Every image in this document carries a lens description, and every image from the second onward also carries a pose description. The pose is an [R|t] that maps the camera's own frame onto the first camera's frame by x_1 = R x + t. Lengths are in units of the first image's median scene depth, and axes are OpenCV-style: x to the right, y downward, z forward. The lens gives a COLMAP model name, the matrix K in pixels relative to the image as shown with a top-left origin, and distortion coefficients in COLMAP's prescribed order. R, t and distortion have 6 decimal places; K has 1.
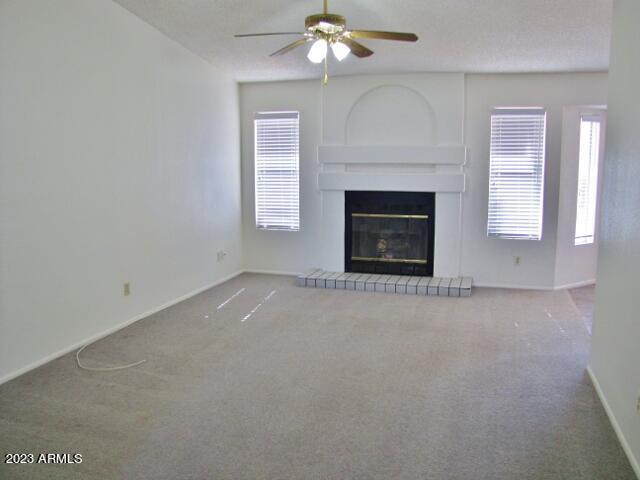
lens RADIAL K [[521.6, 0, 320.0], [0, 521.6, 240.0], [0, 0, 1]] dist [-0.199068, 0.205010]
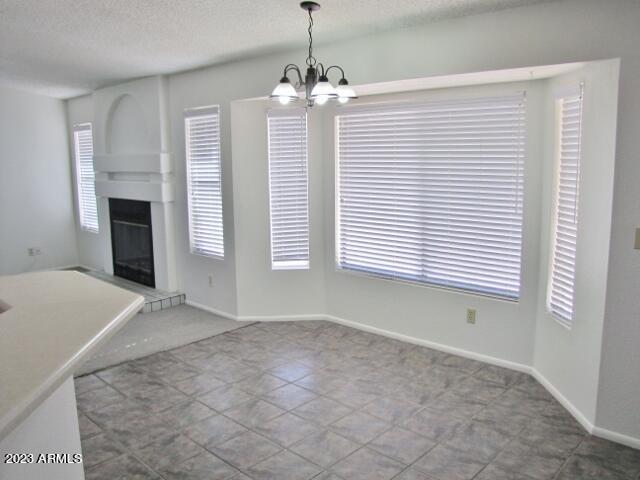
lens RADIAL K [[521.6, 0, 320.0], [0, 521.6, 240.0], [0, 0, 1]] dist [-0.199068, 0.205010]
pose [[0.890627, 0.054963, -0.451402, 0.941511], [-0.027880, 0.997401, 0.066435, -0.093662], [0.453880, -0.046583, 0.889844, 0.283834]]
